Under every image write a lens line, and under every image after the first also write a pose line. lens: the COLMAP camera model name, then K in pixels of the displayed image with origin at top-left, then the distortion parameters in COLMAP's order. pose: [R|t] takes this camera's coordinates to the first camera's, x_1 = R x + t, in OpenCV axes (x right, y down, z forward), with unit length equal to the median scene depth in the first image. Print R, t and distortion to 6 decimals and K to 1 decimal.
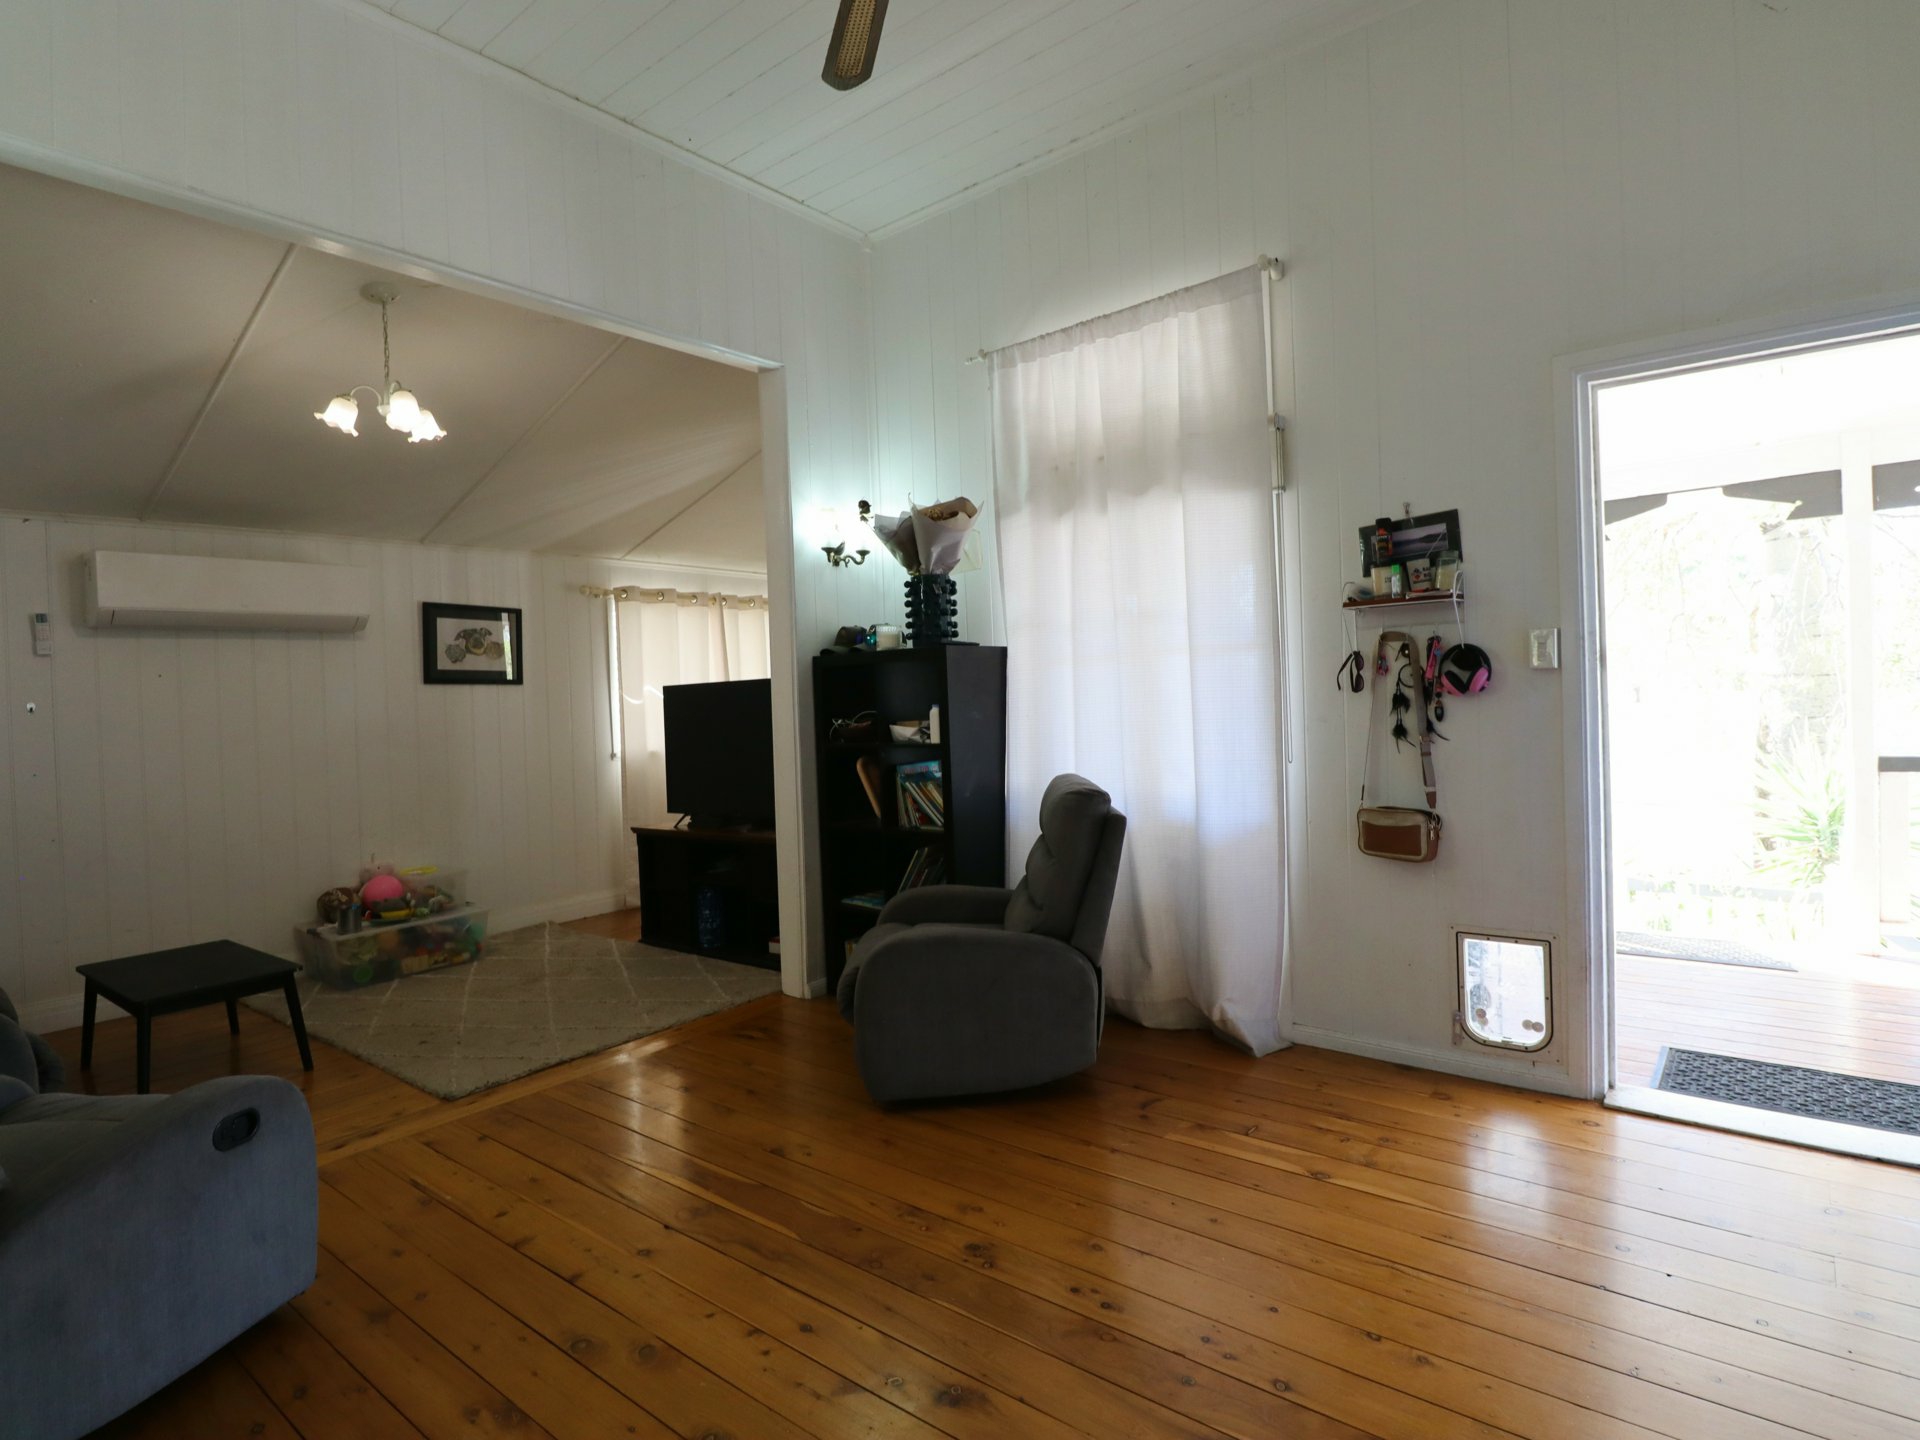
lens RADIAL K [[1001.5, 0, 984.0], [0, 1001.5, 712.7], [0, 0, 1]] dist [0.003157, -0.014176]
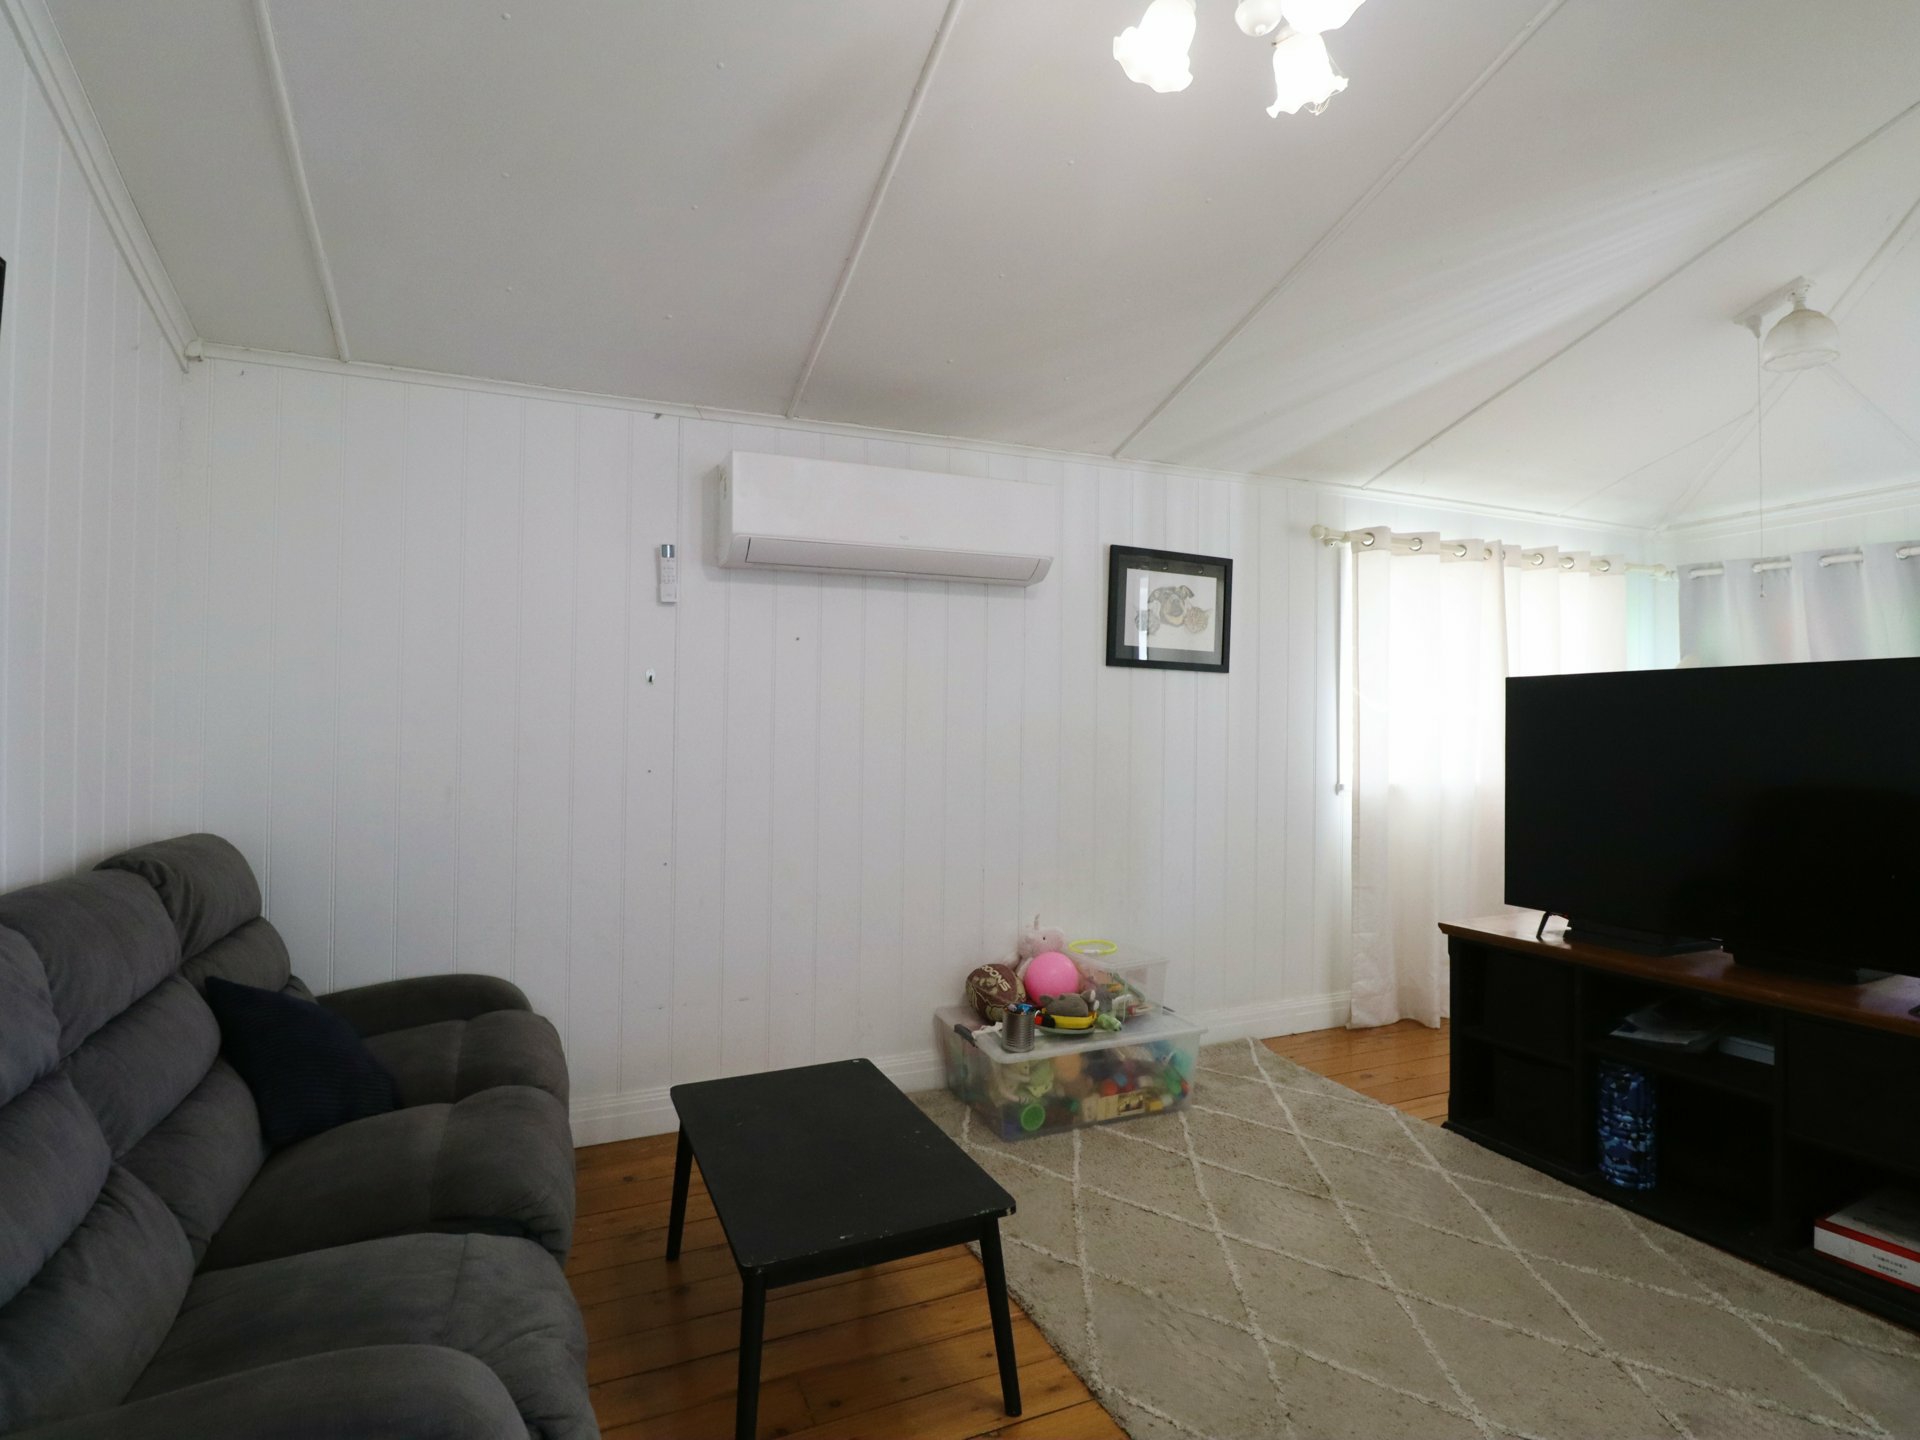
lens RADIAL K [[1001.5, 0, 984.0], [0, 1001.5, 712.7], [0, 0, 1]] dist [0.003157, -0.014176]
pose [[0.883092, 0.040912, -0.467413, -0.334972], [-0.048665, 0.998805, -0.004519, 0.010317], [0.466670, 0.026737, 0.884027, 0.388155]]
